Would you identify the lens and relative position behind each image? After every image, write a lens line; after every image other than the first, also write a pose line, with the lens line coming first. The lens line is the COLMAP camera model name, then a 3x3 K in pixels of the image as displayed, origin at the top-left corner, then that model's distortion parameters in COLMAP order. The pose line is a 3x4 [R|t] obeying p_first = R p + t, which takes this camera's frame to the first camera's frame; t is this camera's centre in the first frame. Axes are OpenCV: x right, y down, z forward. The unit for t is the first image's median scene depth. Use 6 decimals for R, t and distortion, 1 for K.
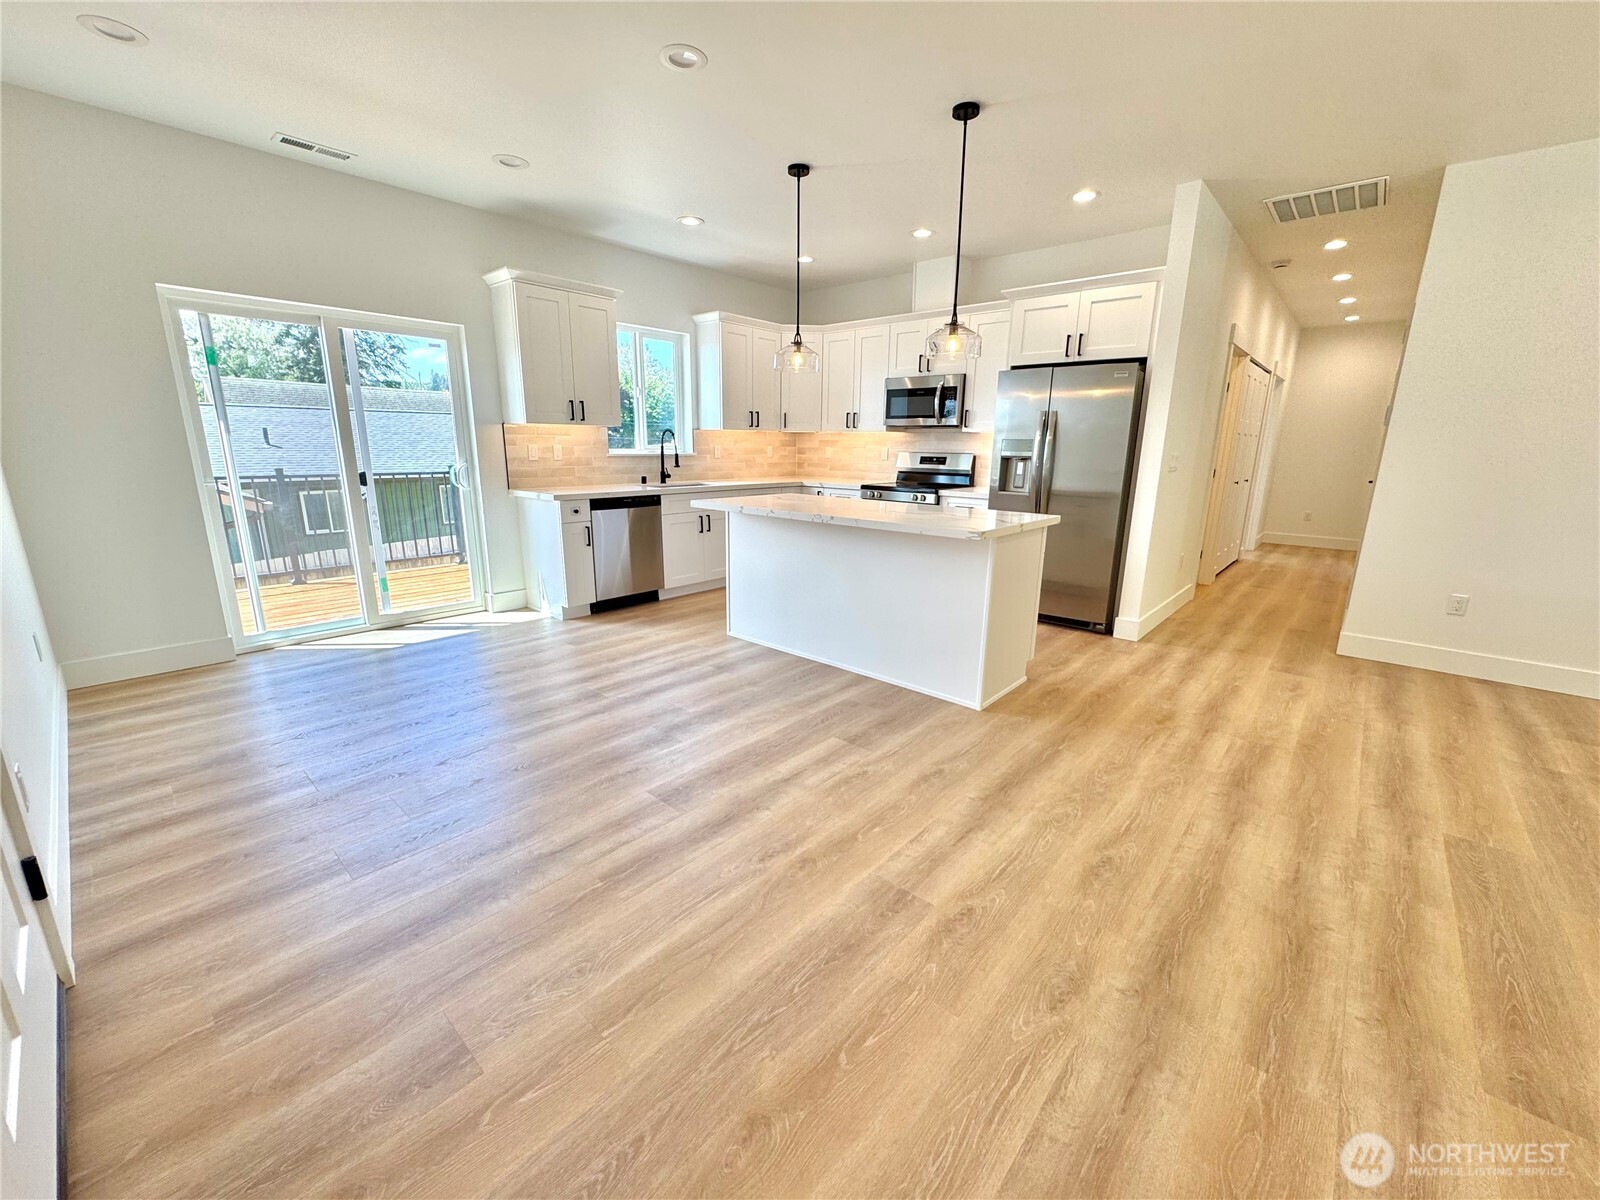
lens RADIAL K [[637.9, 0, 801.2], [0, 637.9, 598.1], [0, 0, 1]] dist [-0.002721, 0.000129]
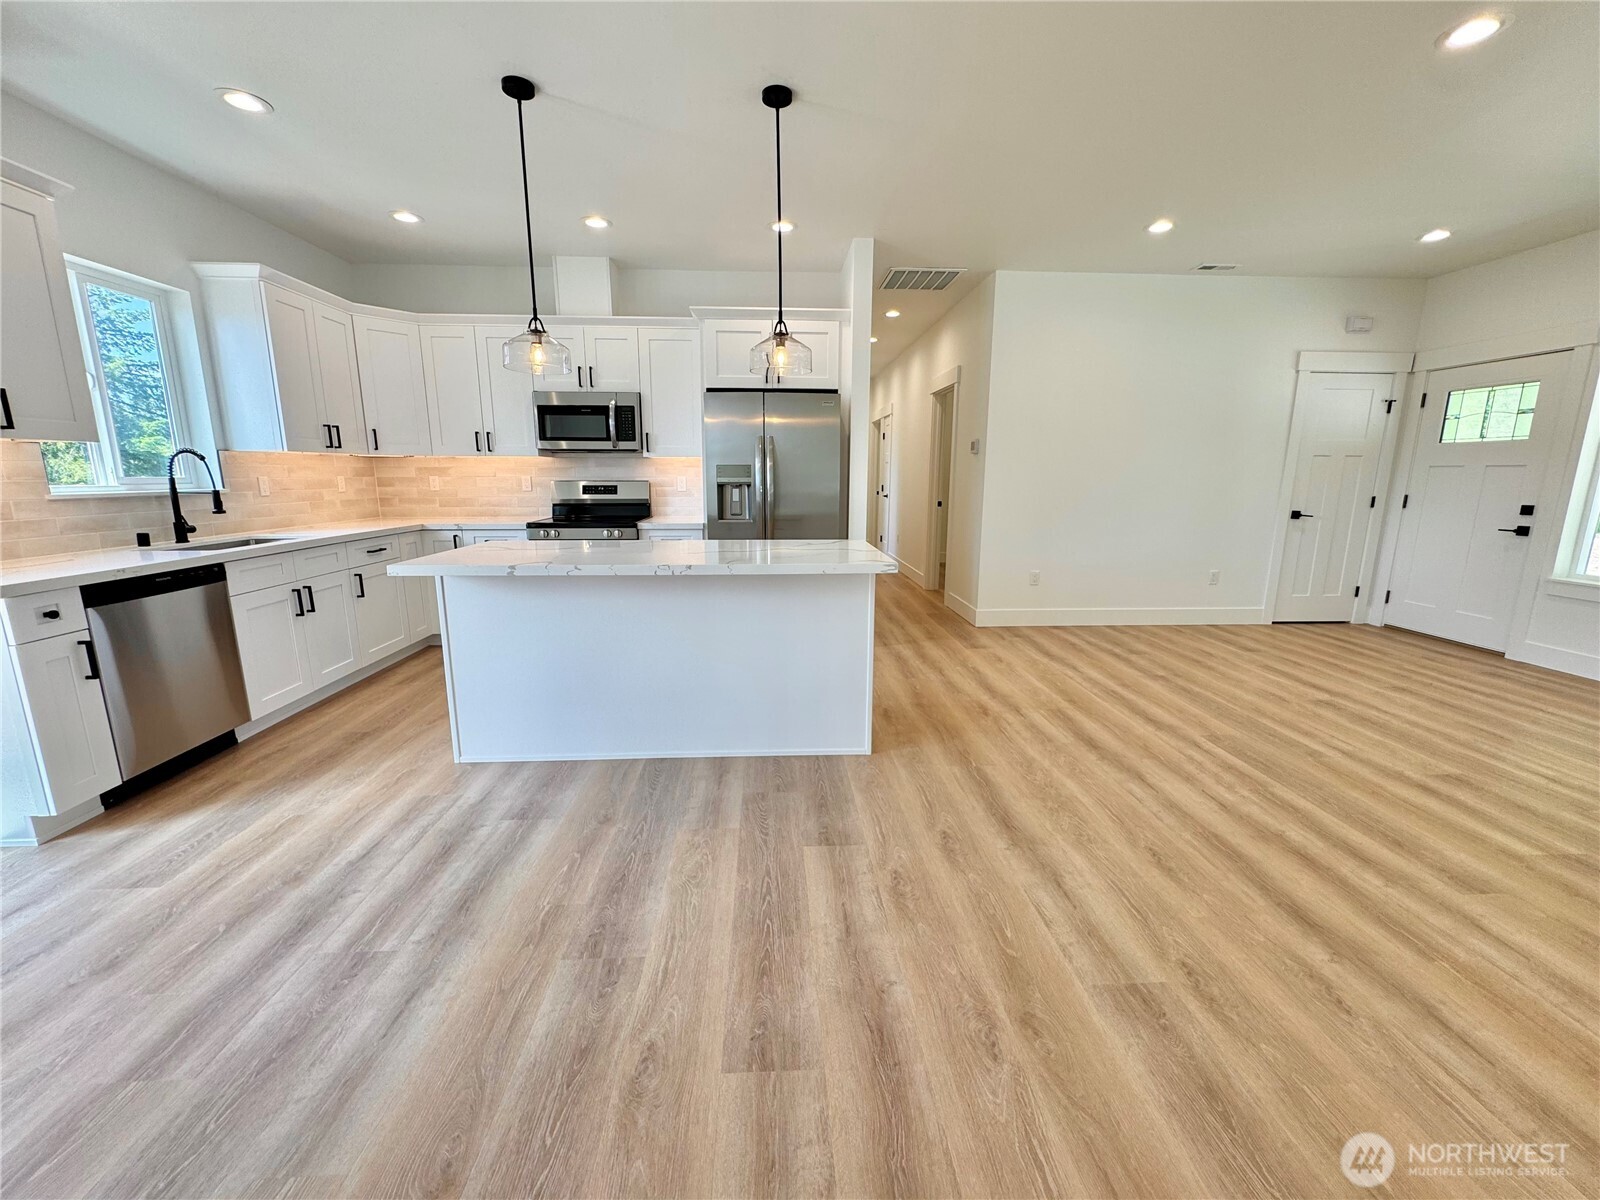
lens RADIAL K [[637.9, 0, 801.2], [0, 637.9, 598.1], [0, 0, 1]] dist [-0.002721, 0.000129]
pose [[0.712208, -0.145409, 0.686743, -0.270033], [0.172793, 0.984523, 0.029260, -0.062615], [-0.680369, 0.097825, 0.726311, 0.255263]]
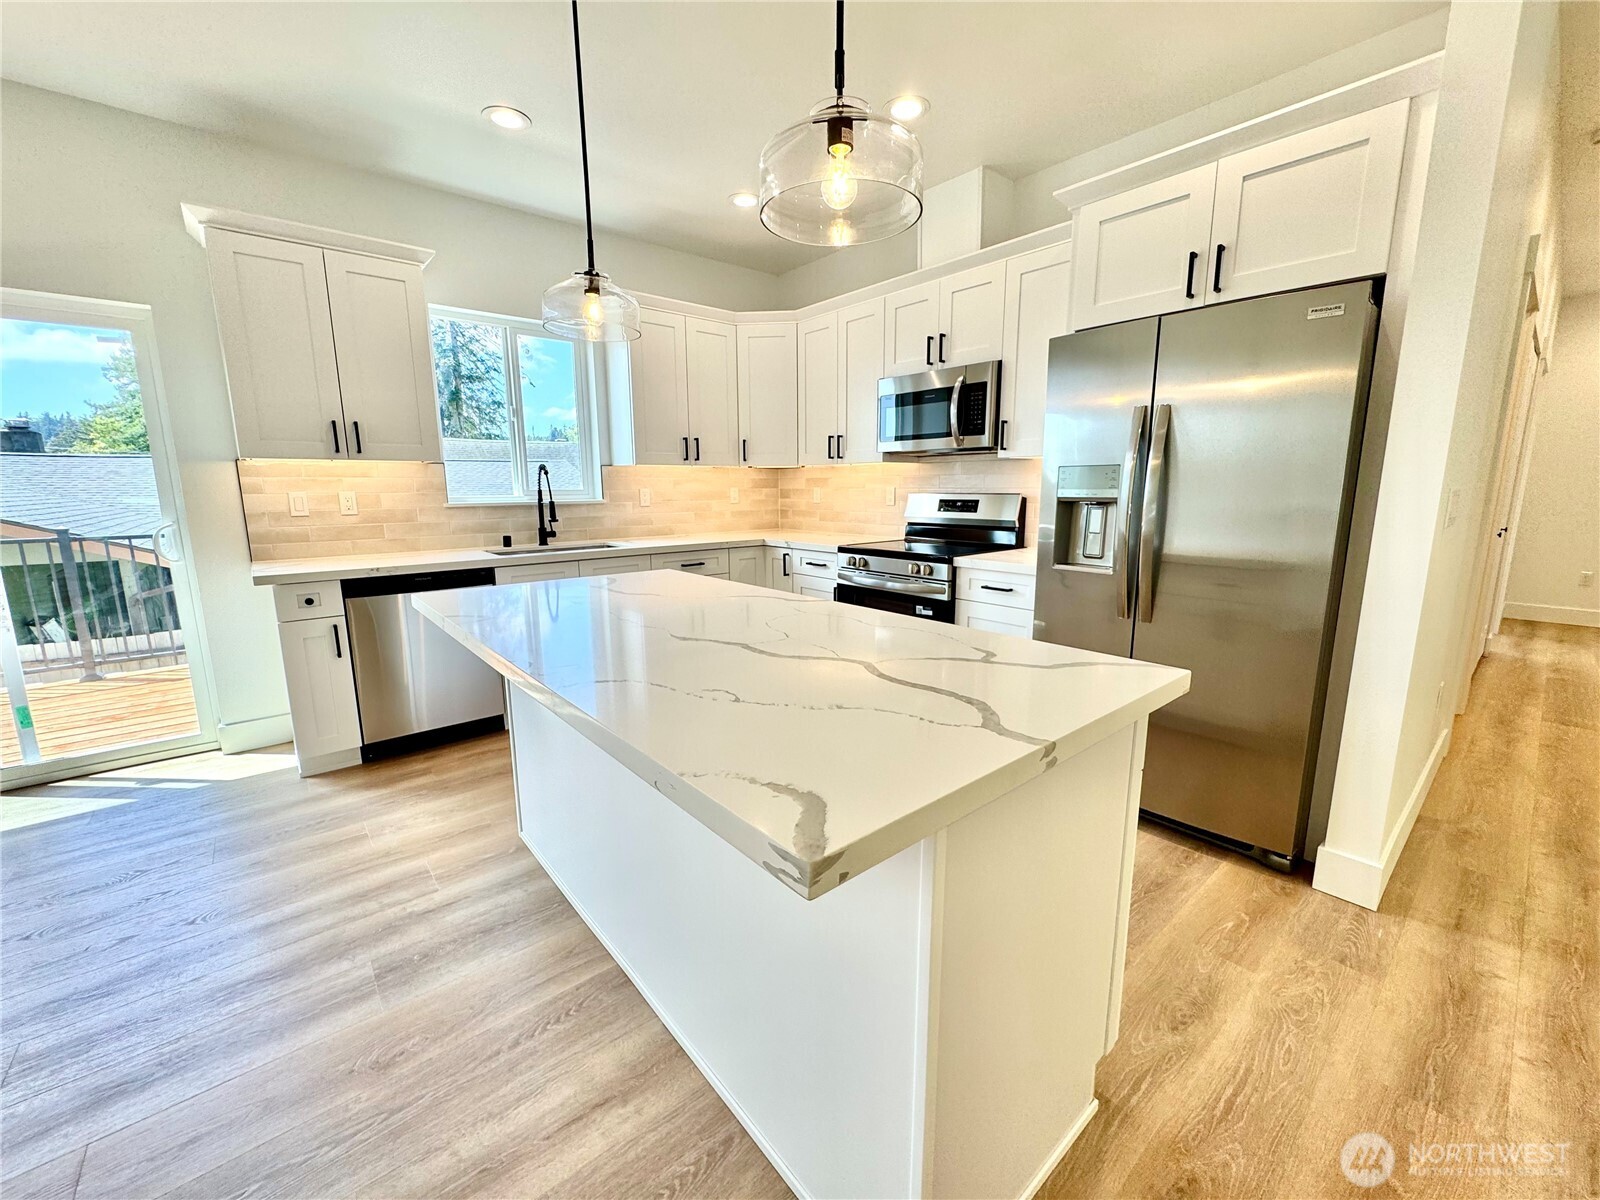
lens RADIAL K [[637.9, 0, 801.2], [0, 637.9, 598.1], [0, 0, 1]] dist [-0.002721, 0.000129]
pose [[0.989752, 0.006315, -0.142655, 0.182663], [-0.015416, 0.997909, -0.062776, -0.105894], [0.141960, 0.064332, 0.987780, 0.463457]]
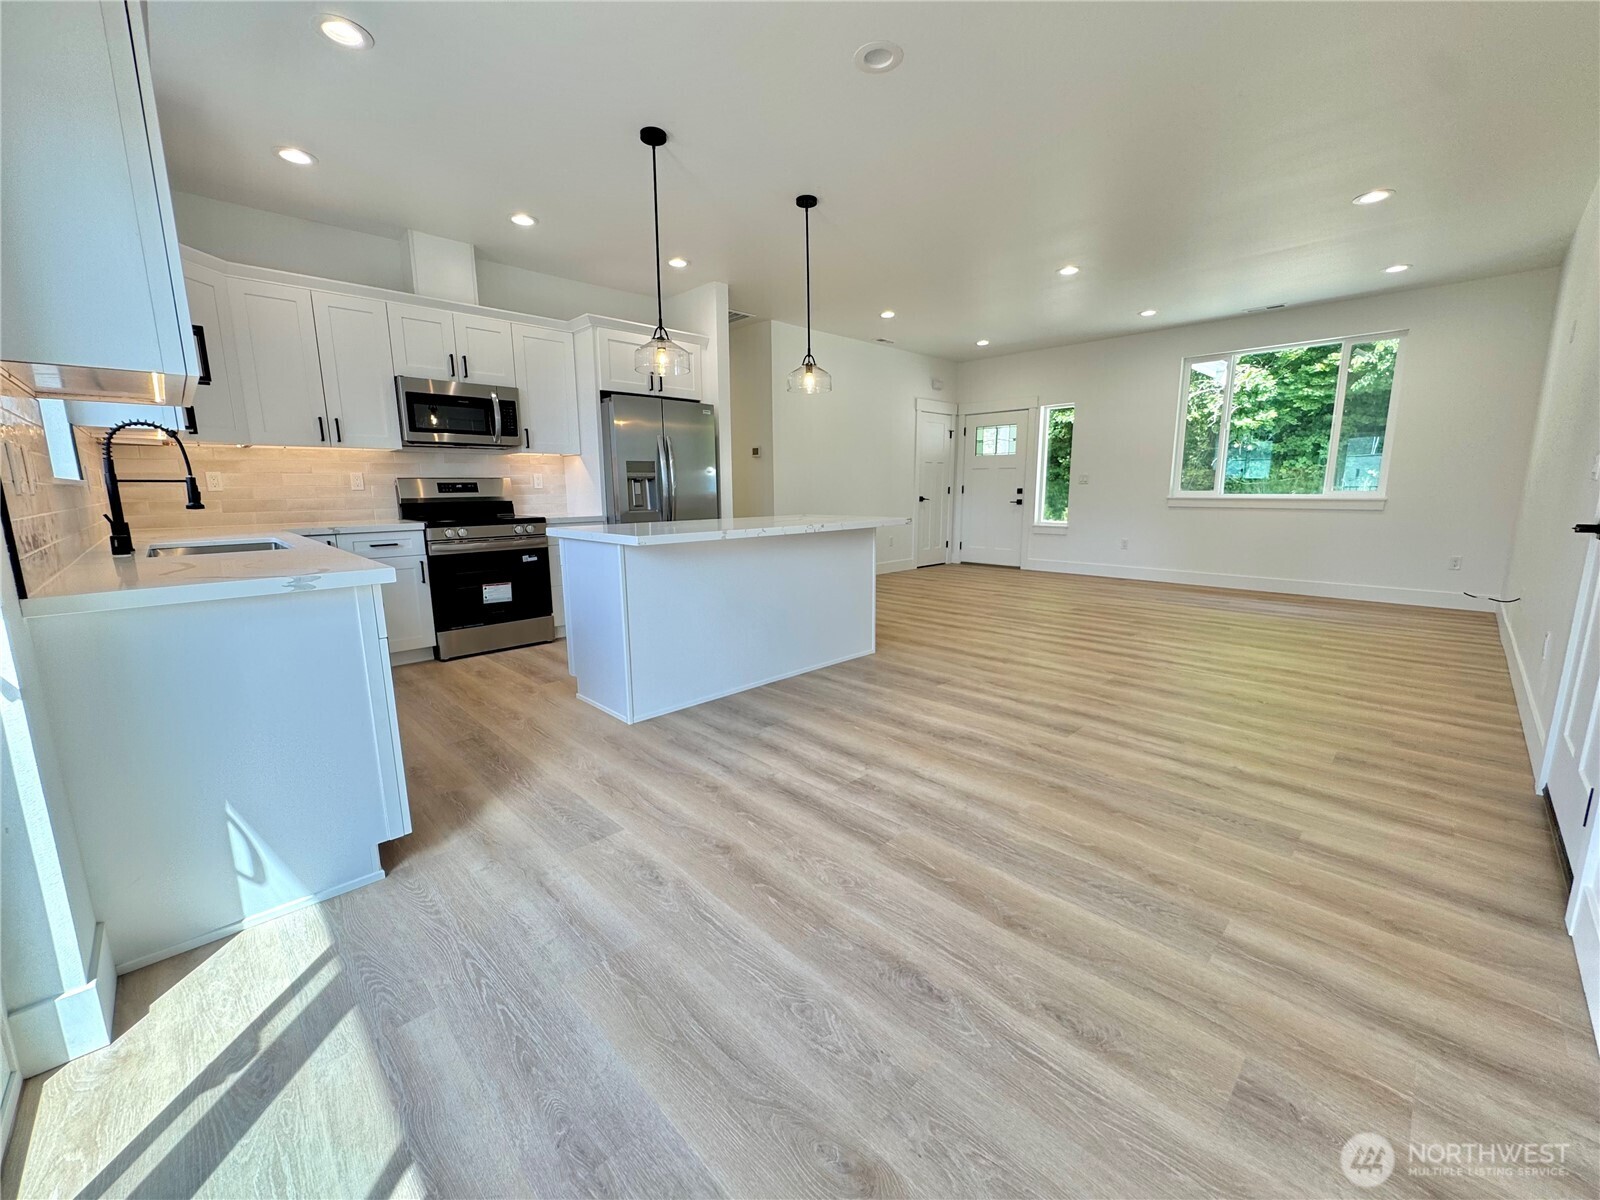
lens RADIAL K [[637.9, 0, 801.2], [0, 637.9, 598.1], [0, 0, 1]] dist [-0.002721, 0.000129]
pose [[0.070317, -0.186390, 0.979956, -0.724230], [0.245327, 0.955446, 0.164125, -0.137568], [-0.966887, 0.228869, 0.112911, 0.664153]]
